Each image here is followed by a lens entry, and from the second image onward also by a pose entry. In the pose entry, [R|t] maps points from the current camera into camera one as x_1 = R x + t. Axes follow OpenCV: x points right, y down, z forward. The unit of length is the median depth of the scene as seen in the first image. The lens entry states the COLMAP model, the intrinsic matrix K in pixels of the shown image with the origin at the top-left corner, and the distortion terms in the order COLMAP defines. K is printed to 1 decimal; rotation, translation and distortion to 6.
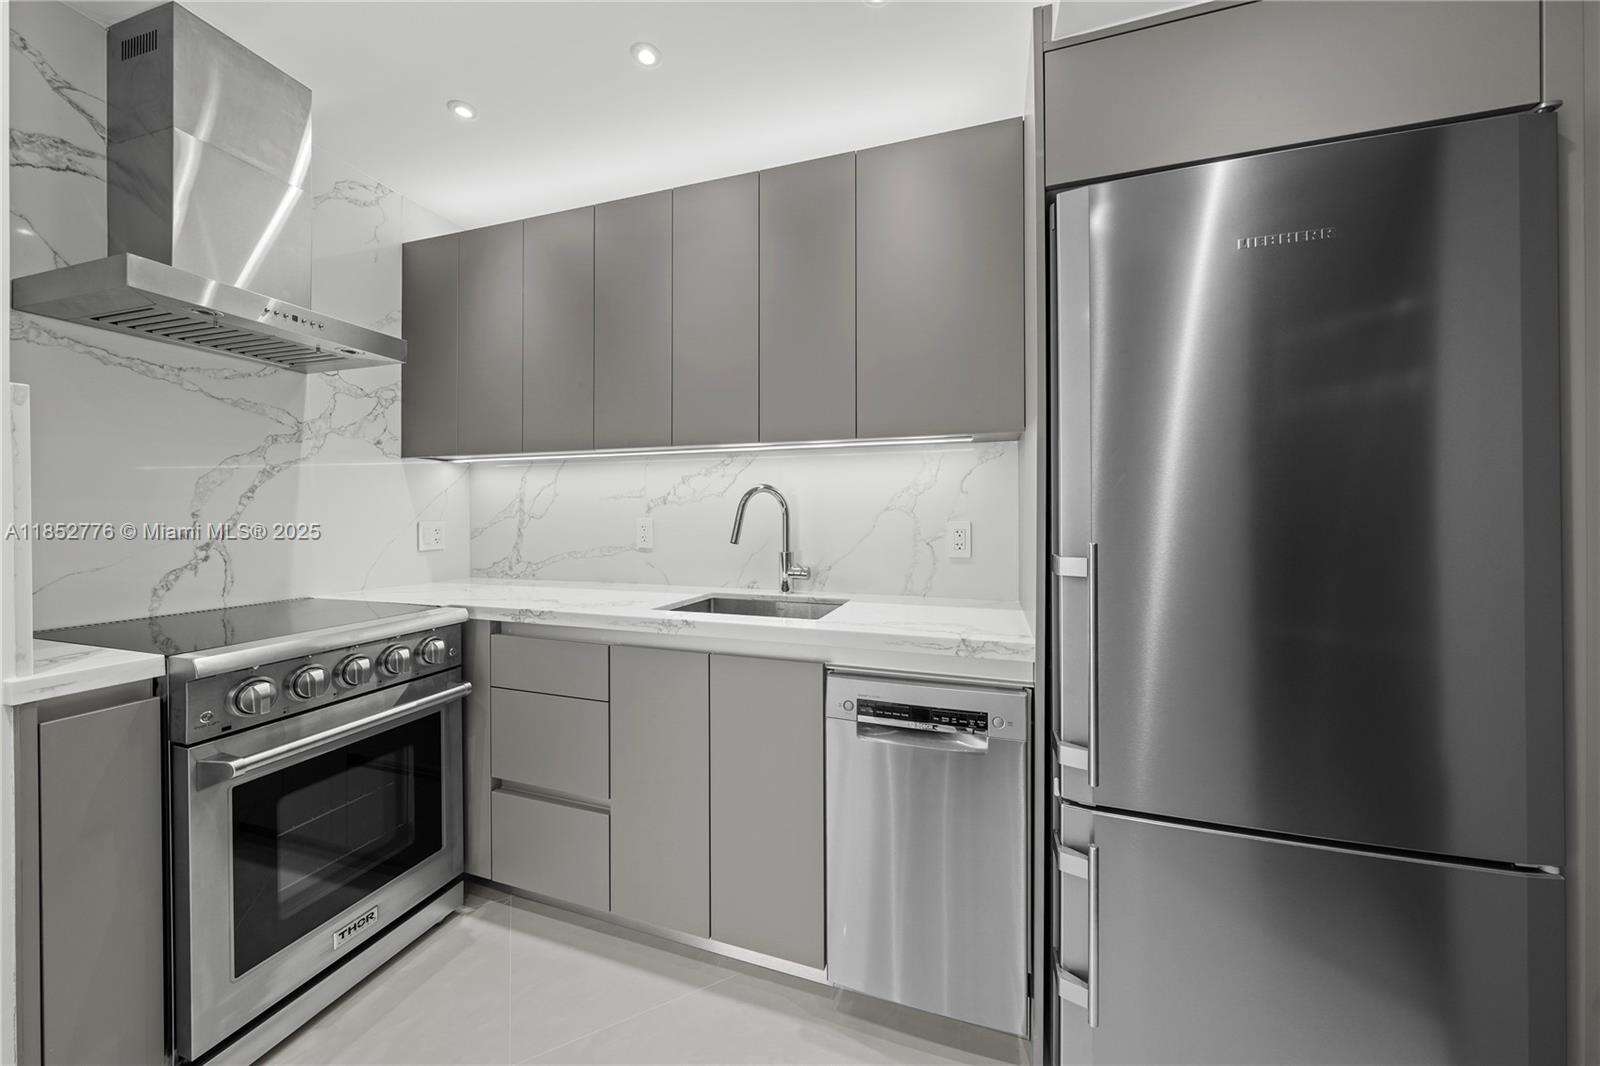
lens RADIAL K [[548.6, 0, 814.5], [0, 548.6, 514.4], [0, 0, 1]] dist [0.001604, 0.000174]
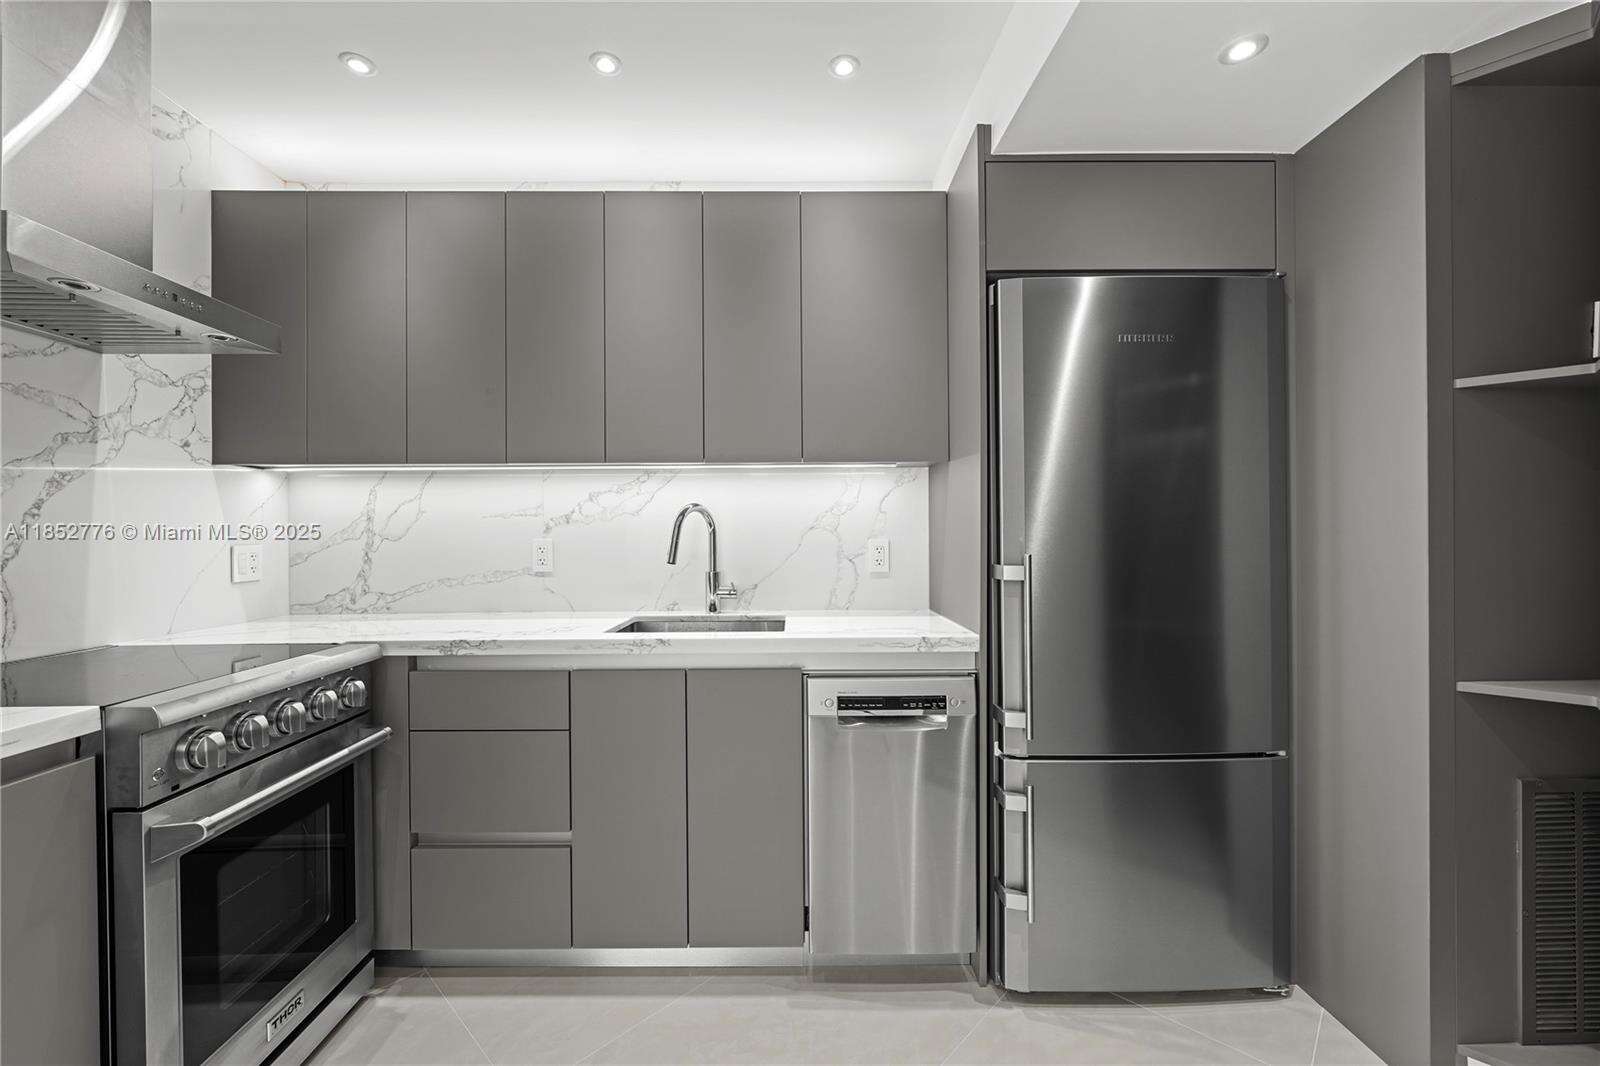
lens RADIAL K [[629.7, 0, 810.4], [0, 629.7, 535.5], [0, 0, 1]] dist [0.002487, -0.000461]
pose [[0.947508, -0.006441, 0.319666, -0.305623], [0.005659, 0.999978, 0.003377, 0.000306], [-0.319681, -0.001390, 0.947524, -0.166299]]
